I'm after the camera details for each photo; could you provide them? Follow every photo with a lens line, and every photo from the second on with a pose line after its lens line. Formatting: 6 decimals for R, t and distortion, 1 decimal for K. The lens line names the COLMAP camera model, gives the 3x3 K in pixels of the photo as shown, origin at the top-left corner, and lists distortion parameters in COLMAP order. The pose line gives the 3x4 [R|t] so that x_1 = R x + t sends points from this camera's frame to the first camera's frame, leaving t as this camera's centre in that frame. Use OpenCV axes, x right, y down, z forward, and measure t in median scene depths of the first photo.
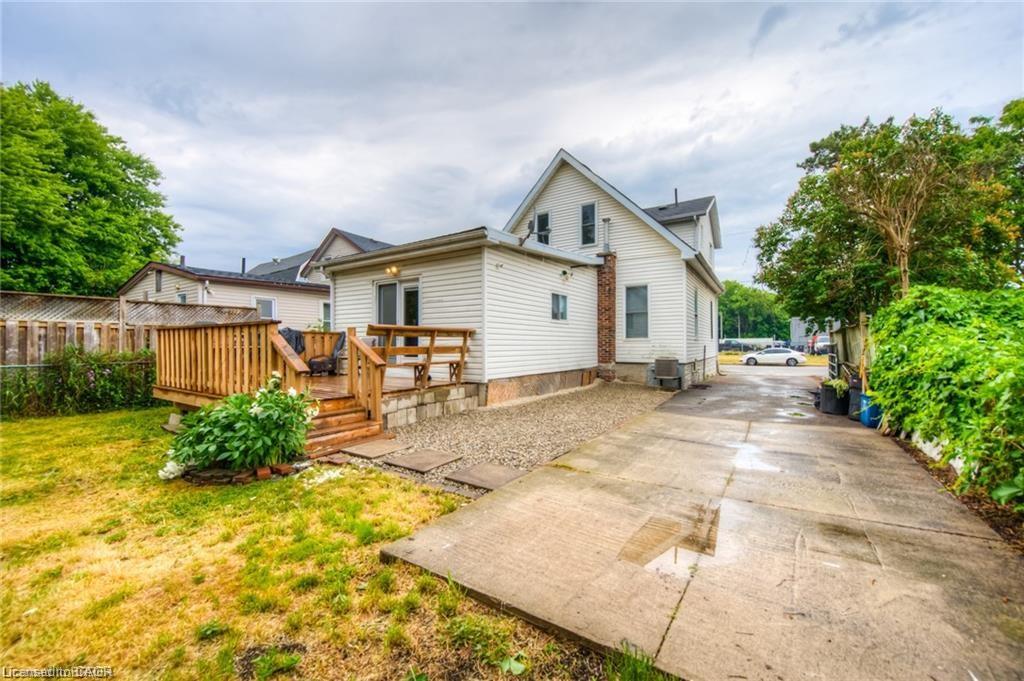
lens RADIAL K [[399.8, 0, 515.5], [0, 399.8, 345.6], [0, 0, 1]] dist [0.001010, 0.000314]
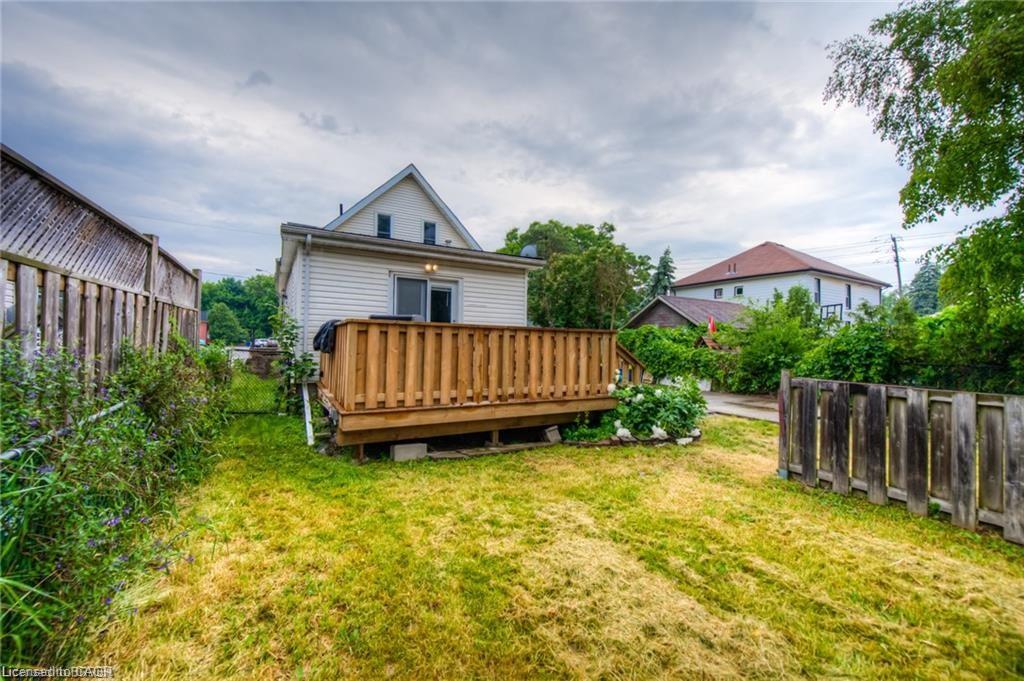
lens RADIAL K [[393.6, 0, 510.1], [0, 393.6, 331.9], [0, 0, 1]] dist [0.000385, 0.000040]
pose [[0.468421, 0.032761, 0.882898, -0.442320], [-0.016284, 0.999463, -0.028447, -0.003611], [-0.883355, -0.001052, 0.468703, 0.163512]]
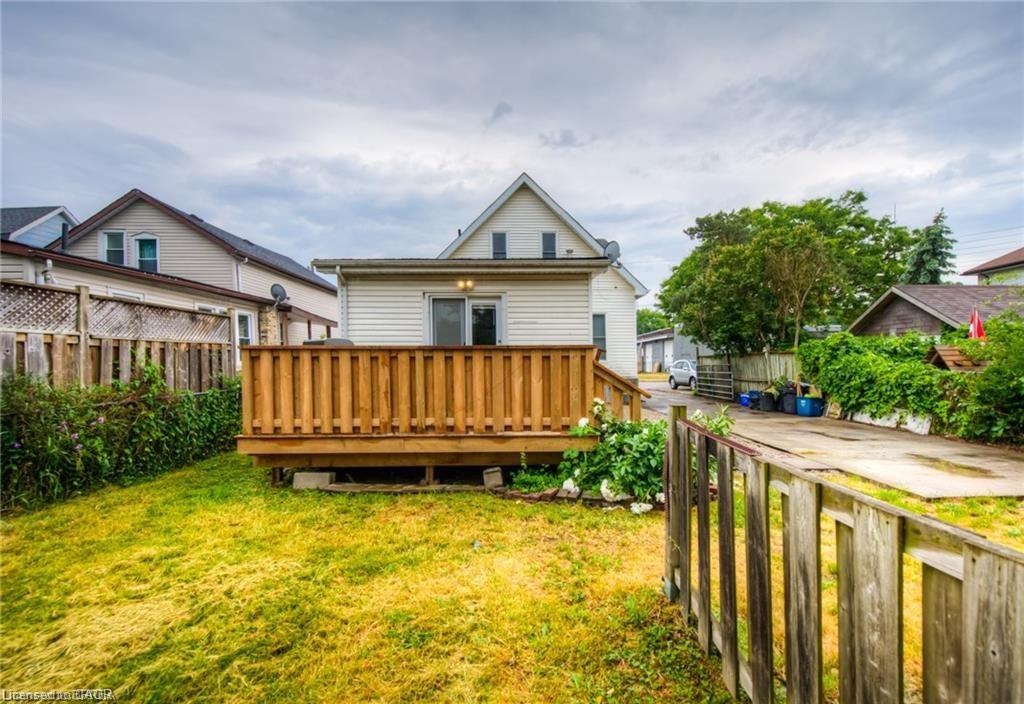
lens RADIAL K [[424.9, 0, 539.4], [0, 424.9, 370.9], [0, 0, 1]] dist [-0.002606, -0.000385]
pose [[0.825325, -0.014391, 0.564474, -0.297226], [0.006913, 0.999858, 0.015384, -0.003911], [-0.564615, -0.008795, 0.825307, 0.054977]]
